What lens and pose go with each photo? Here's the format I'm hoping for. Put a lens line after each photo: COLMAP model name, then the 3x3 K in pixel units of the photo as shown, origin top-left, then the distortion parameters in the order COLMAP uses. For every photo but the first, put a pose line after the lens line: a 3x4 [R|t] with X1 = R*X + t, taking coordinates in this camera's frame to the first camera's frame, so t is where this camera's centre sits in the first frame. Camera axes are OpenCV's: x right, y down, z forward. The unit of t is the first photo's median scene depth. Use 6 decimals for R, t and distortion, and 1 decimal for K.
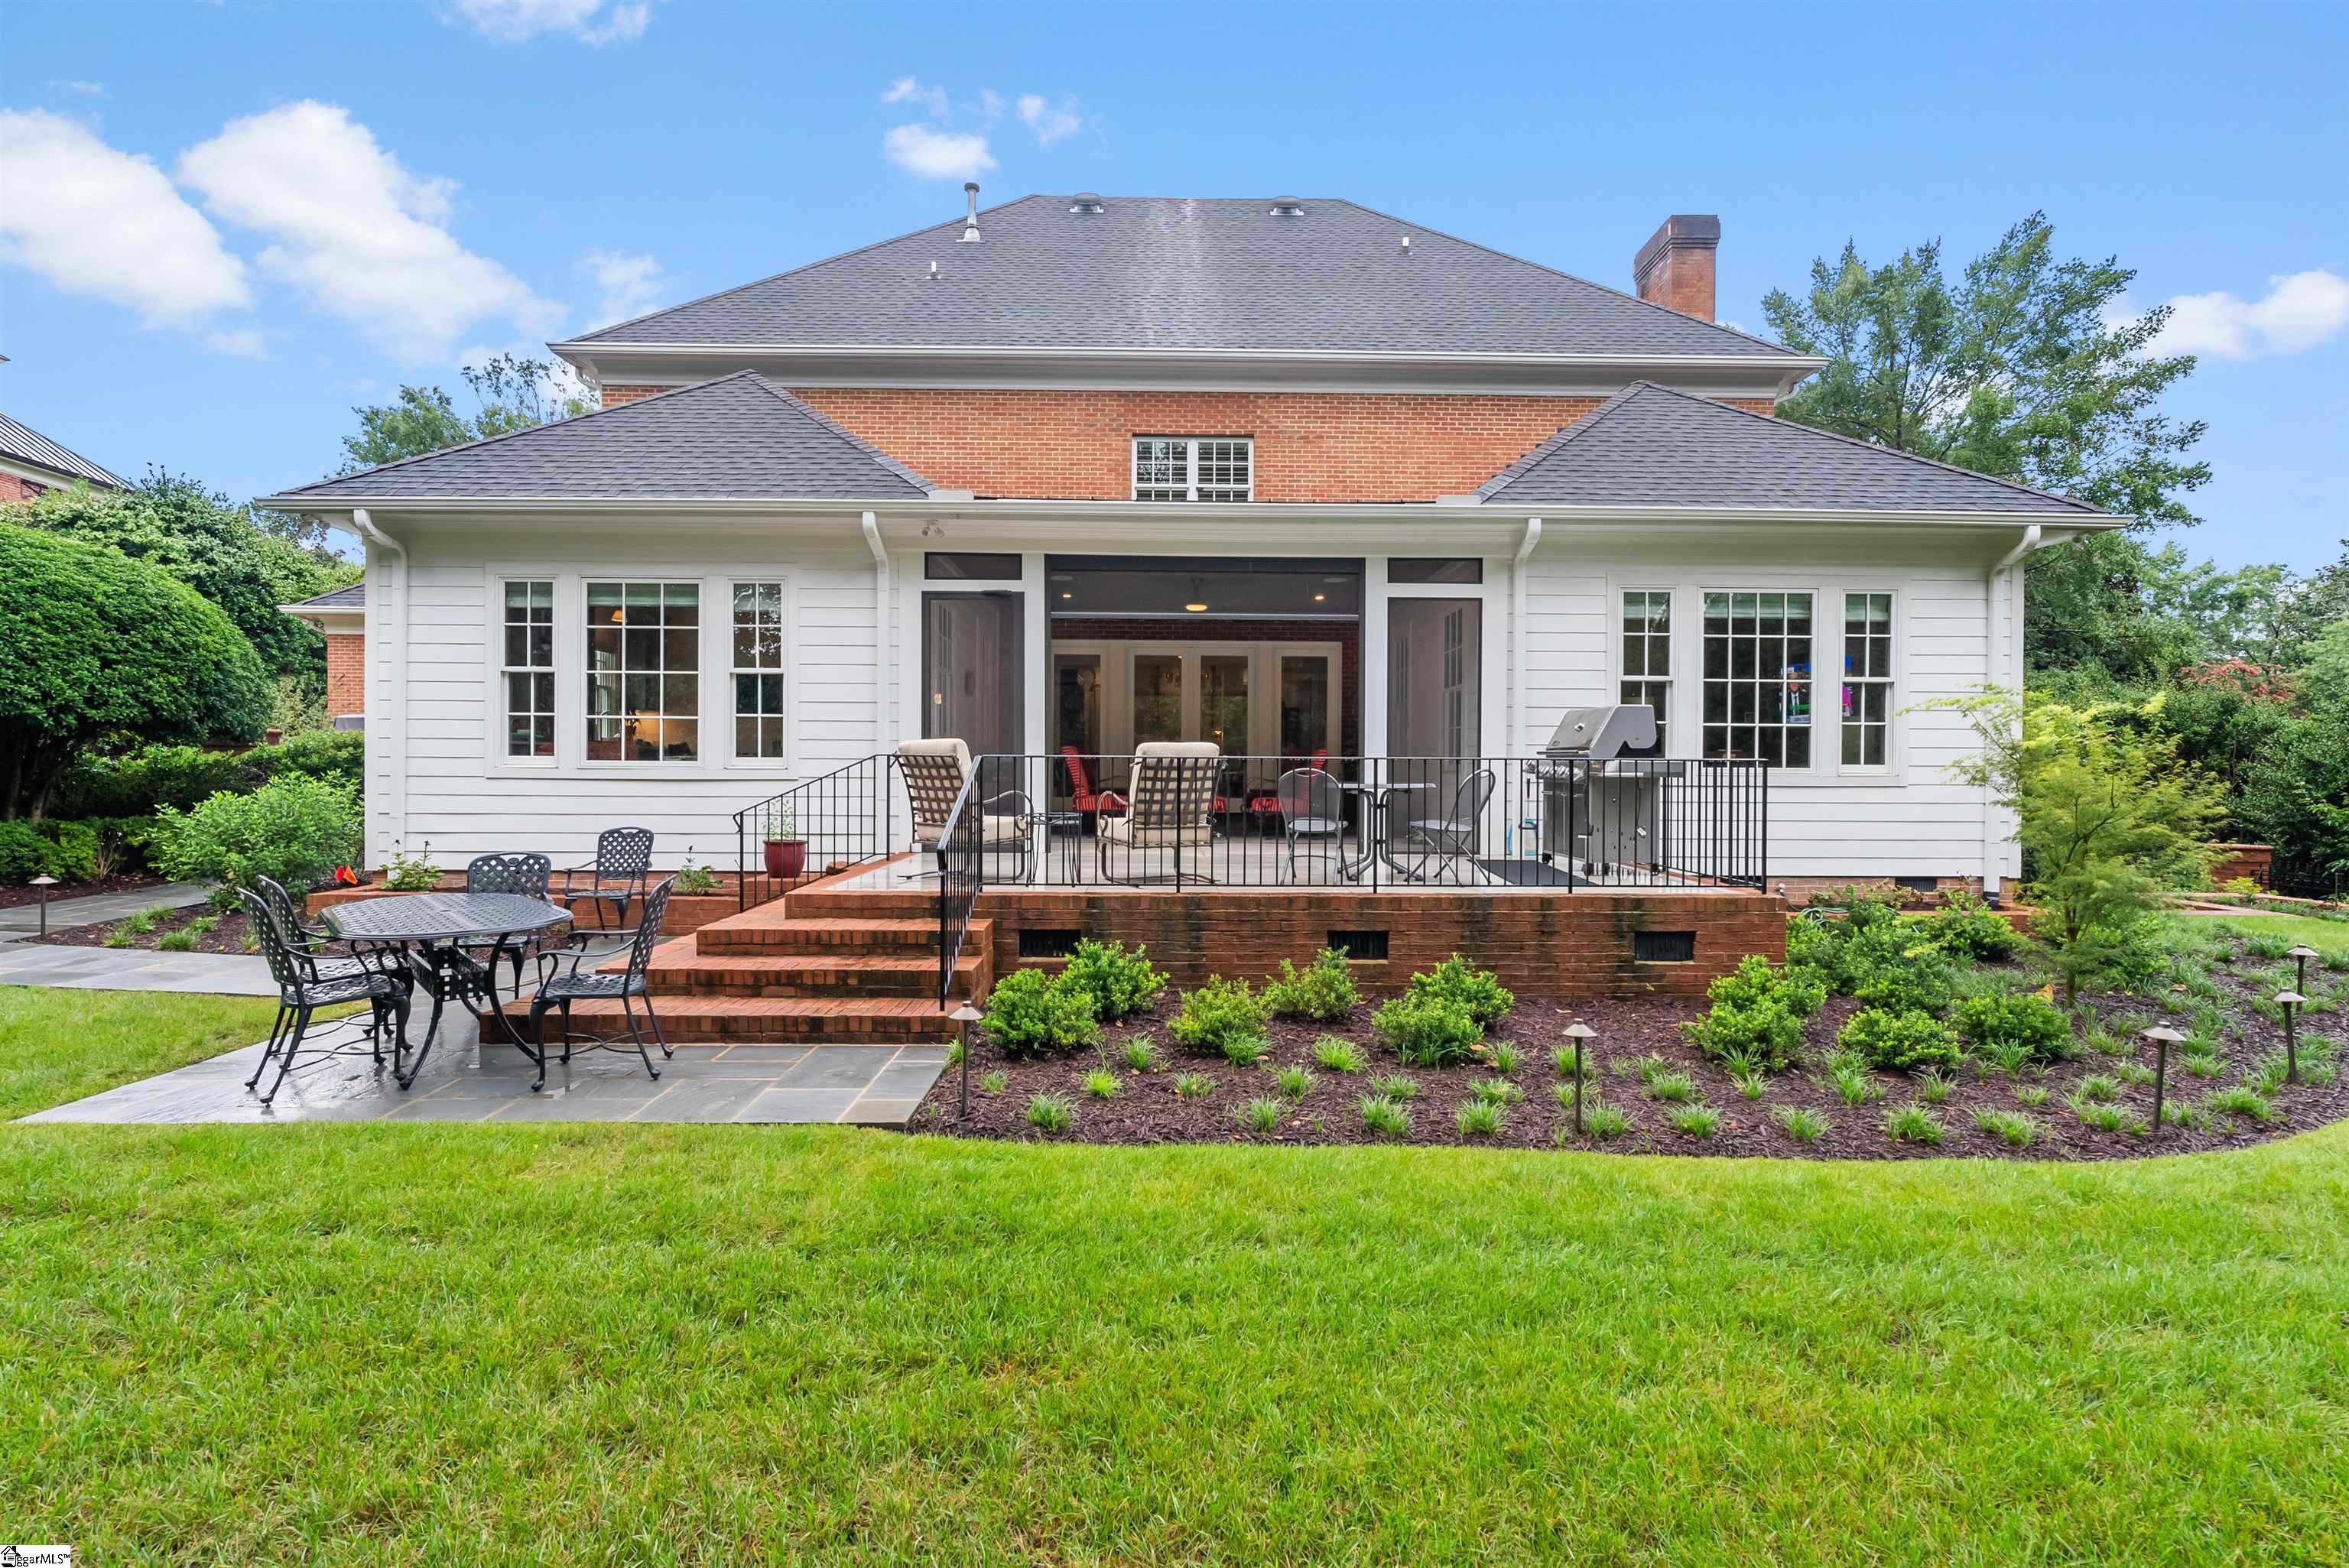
lens RADIAL K [[1076.0, 0, 1204.6], [0, 1076.0, 735.8], [0, 0, 1]] dist [-0.012377, -0.000223]
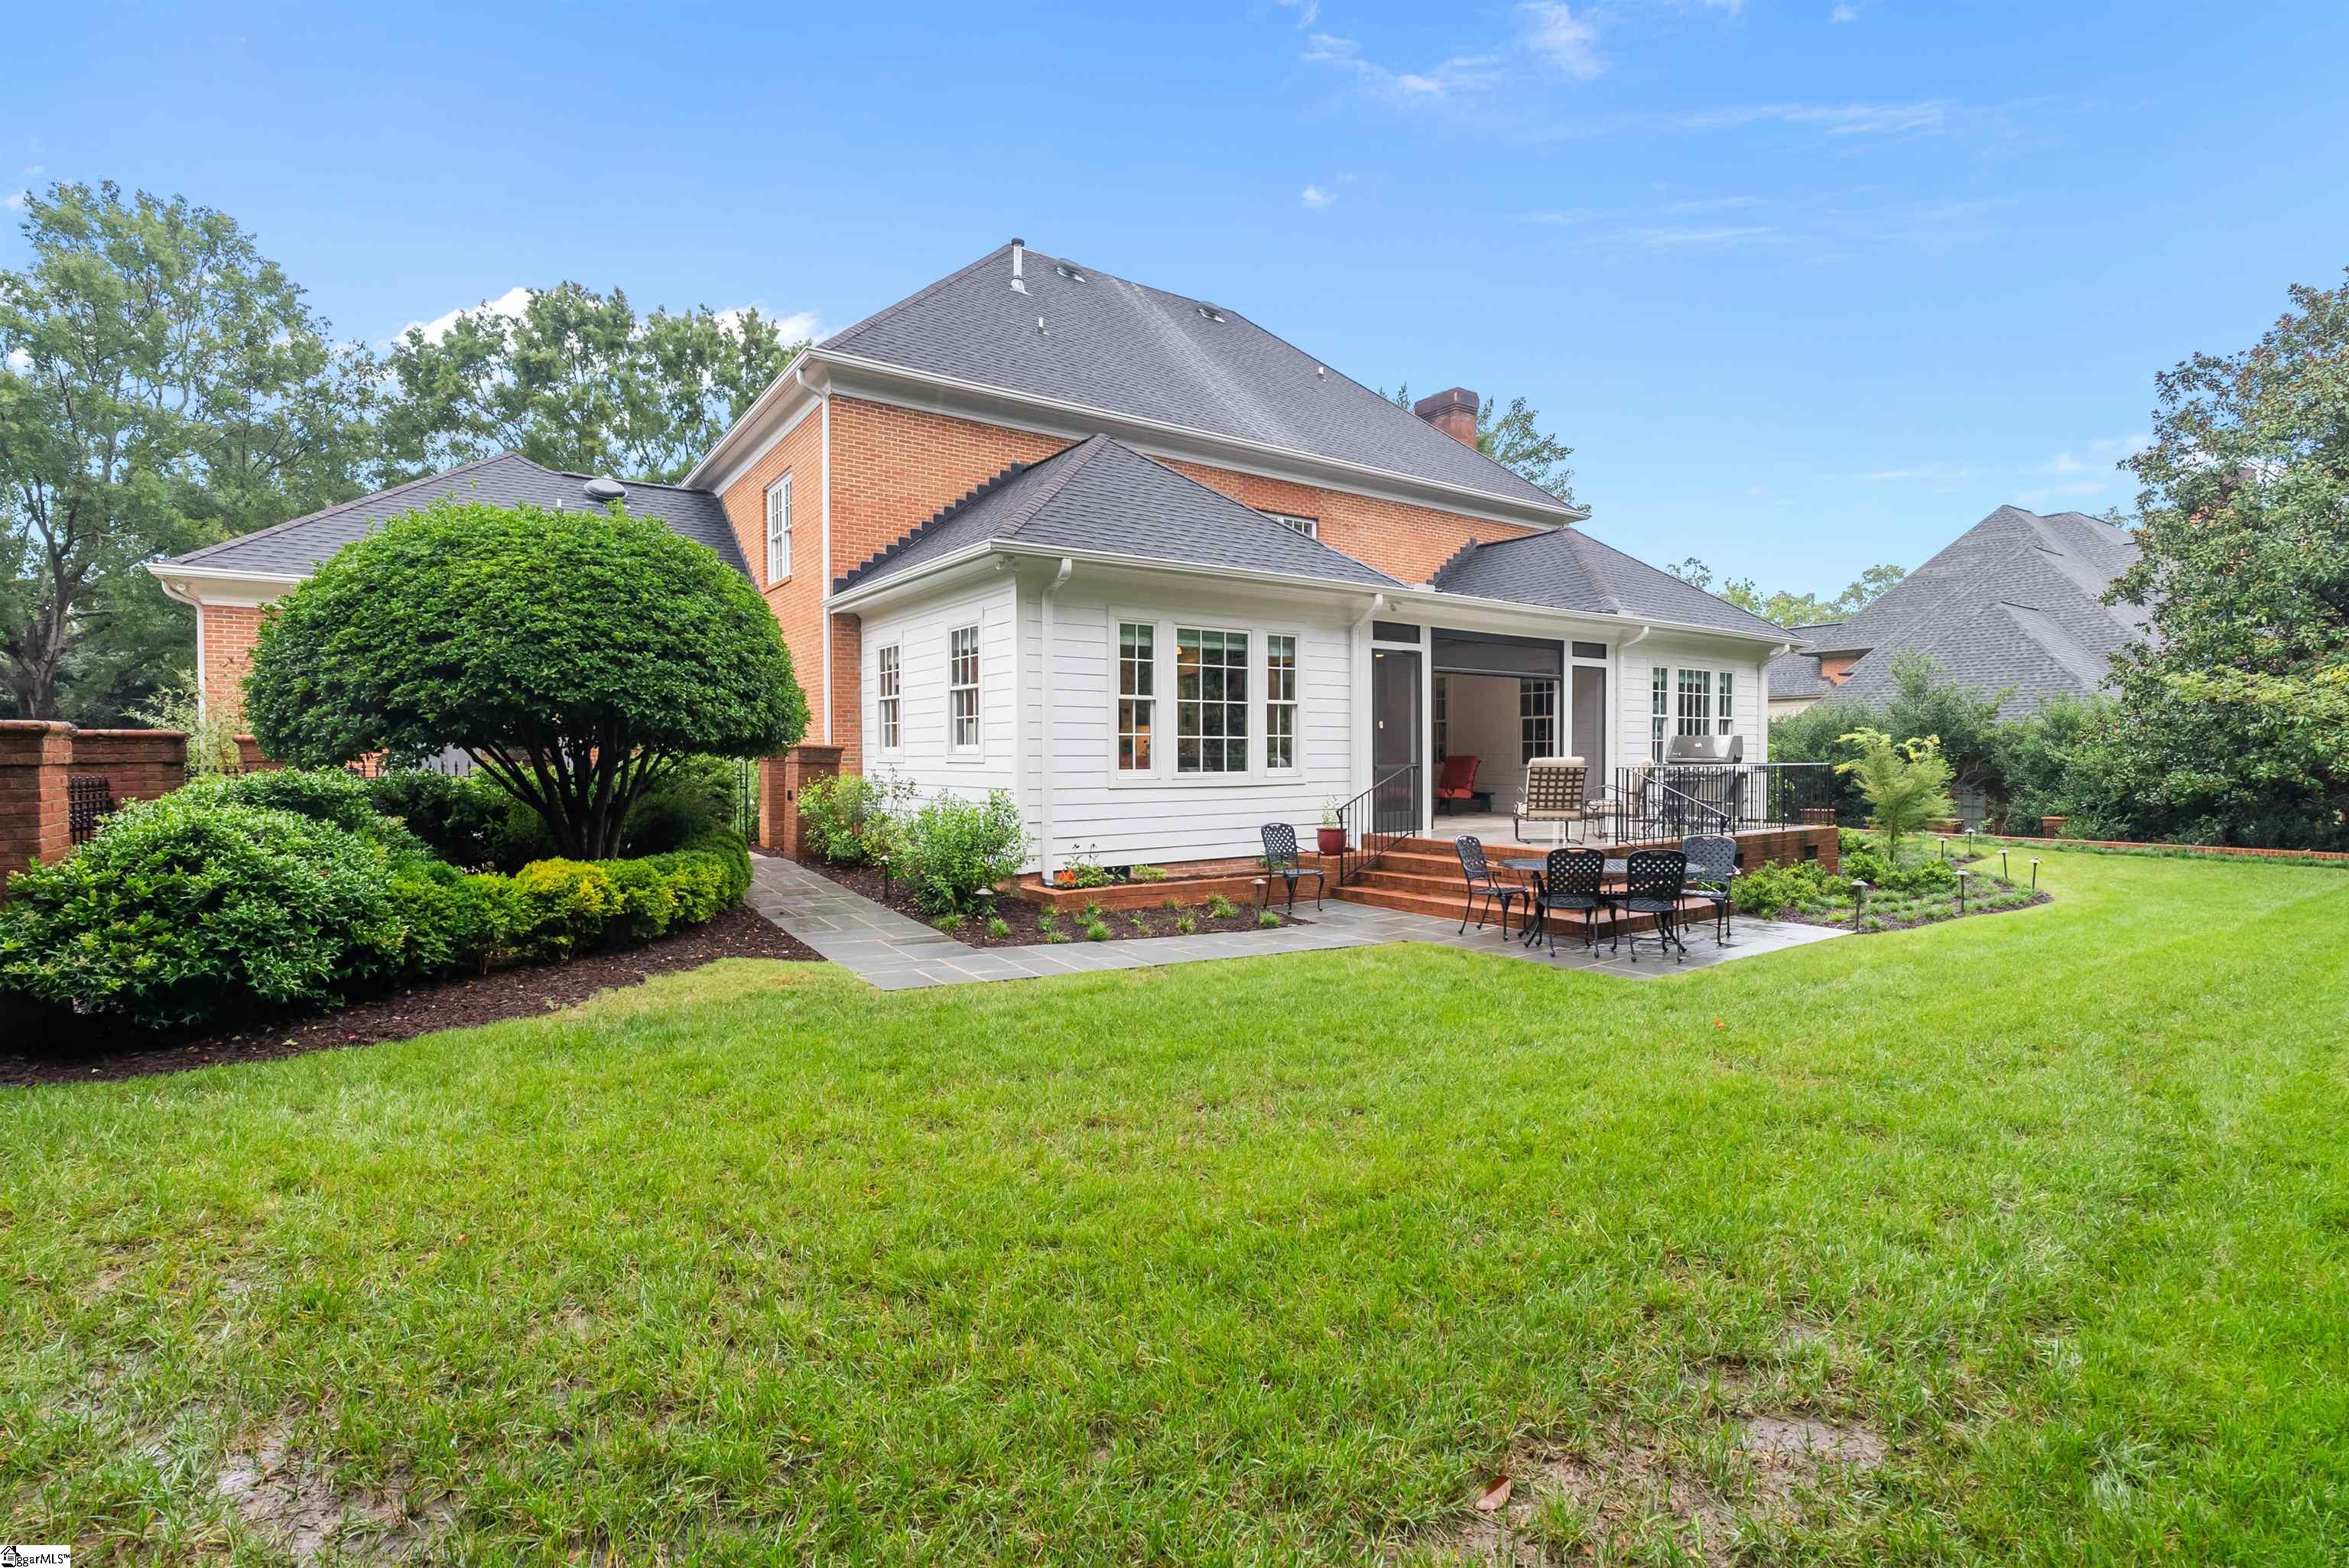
lens RADIAL K [[1076.0, 0, 1187.6], [0, 1076.0, 780.6], [0, 0, 1]] dist [-0.012377, -0.000223]
pose [[0.823358, -0.022015, 0.567095, -1.261725], [0.003901, 0.999443, 0.033136, -0.008885], [-0.567509, -0.025071, 0.822986, -0.025444]]
